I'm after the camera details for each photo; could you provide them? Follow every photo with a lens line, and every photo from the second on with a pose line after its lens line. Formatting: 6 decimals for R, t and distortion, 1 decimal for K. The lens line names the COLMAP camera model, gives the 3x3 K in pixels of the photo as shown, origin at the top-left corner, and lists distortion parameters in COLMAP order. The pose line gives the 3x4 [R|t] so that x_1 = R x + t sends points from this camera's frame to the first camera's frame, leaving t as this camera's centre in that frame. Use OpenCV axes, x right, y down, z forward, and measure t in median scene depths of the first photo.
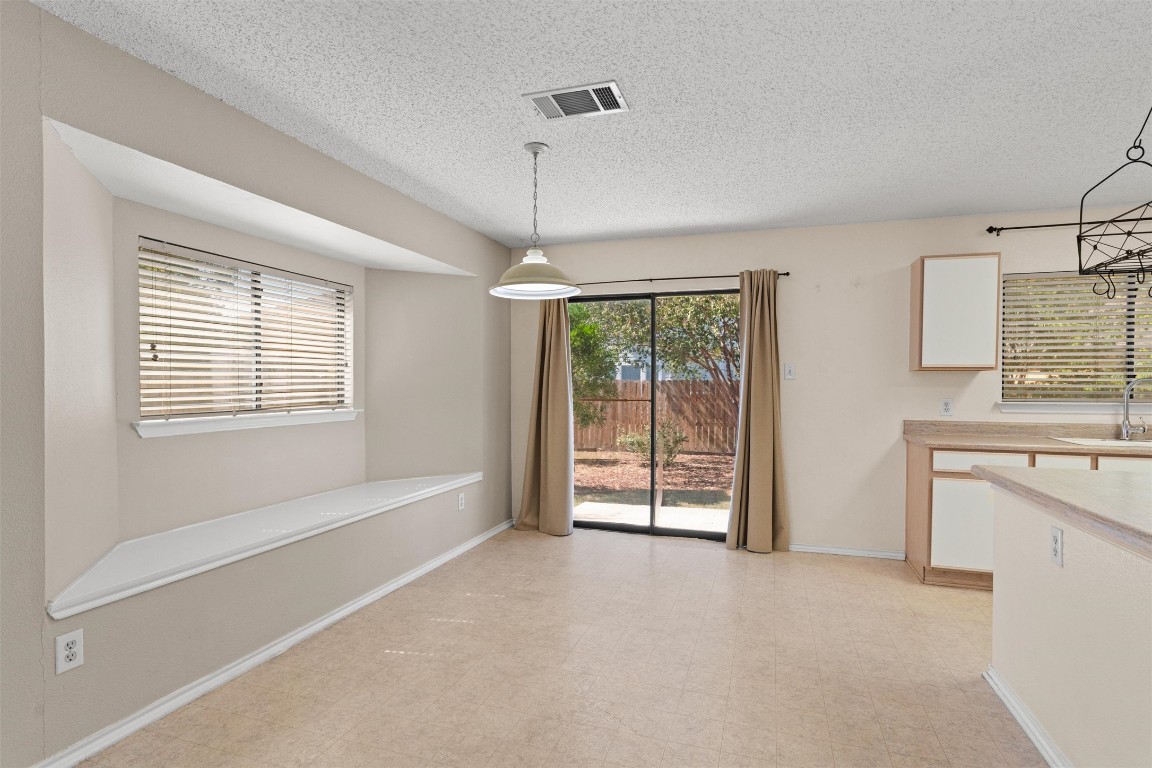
lens RADIAL K [[589.6, 0, 581.3], [0, 589.6, 399.9], [0, 0, 1]] dist [-0.000720, -0.000155]
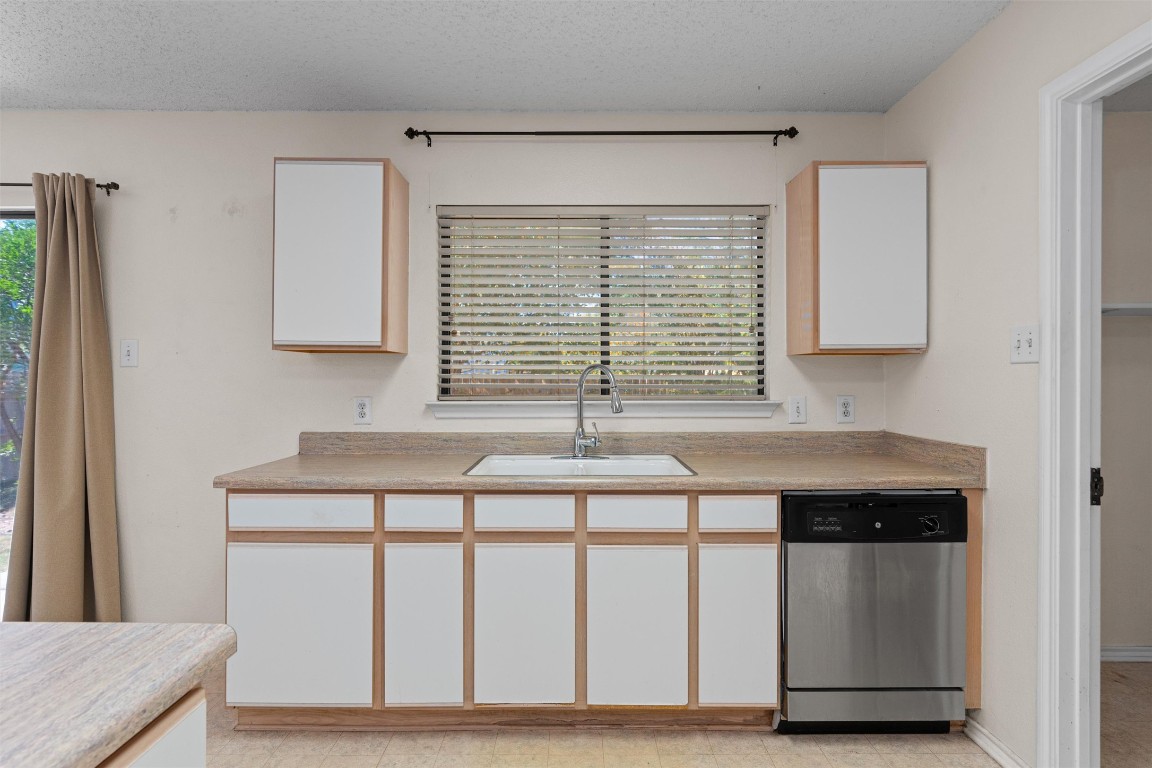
lens RADIAL K [[575.6, 0, 576.0], [0, 575.6, 384.0], [0, 0, 1]] dist [-0.004958, -0.000533]
pose [[0.950840, -0.003519, 0.309662, 0.666641], [0.010121, 0.999754, -0.019715, -0.001662], [-0.309516, 0.021880, 0.950642, 0.353833]]
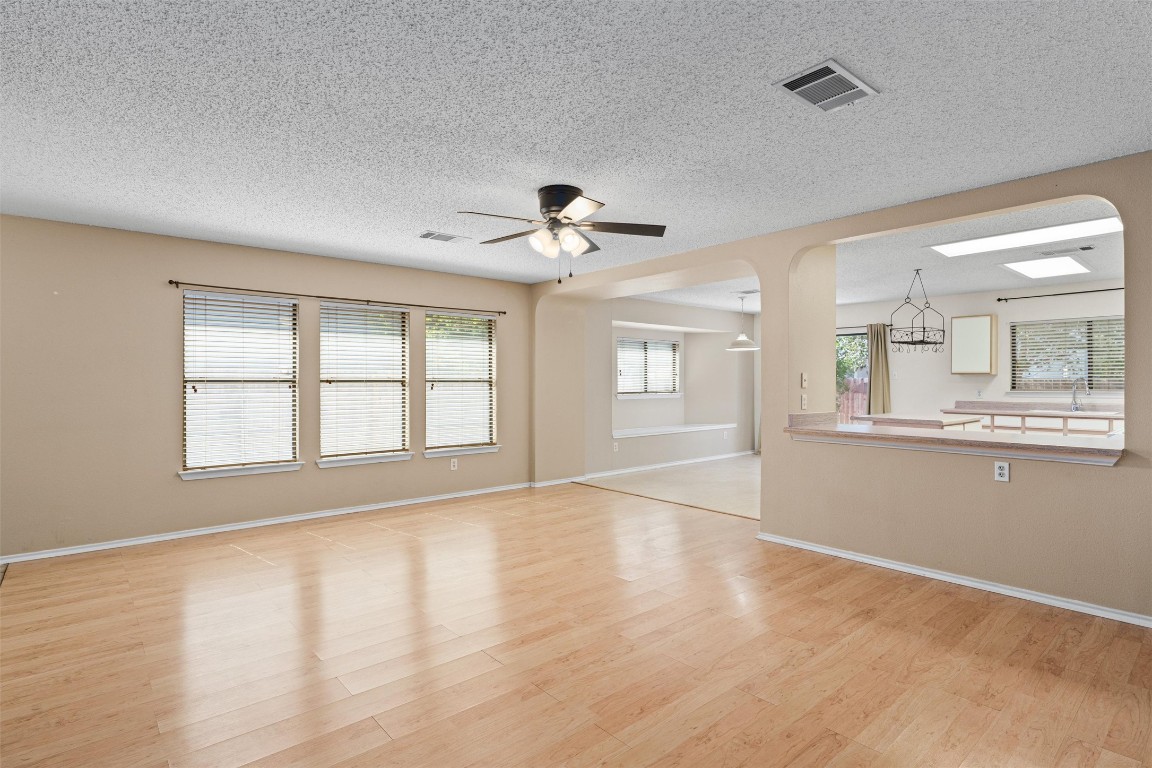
lens RADIAL K [[575.6, 0, 576.0], [0, 575.6, 384.0], [0, 0, 1]] dist [-0.004958, -0.000533]
pose [[0.854074, -0.003817, -0.520138, 0.488557], [-0.007220, 0.999790, -0.019192, 0.026138], [0.520102, 0.020147, 0.853866, -1.263266]]
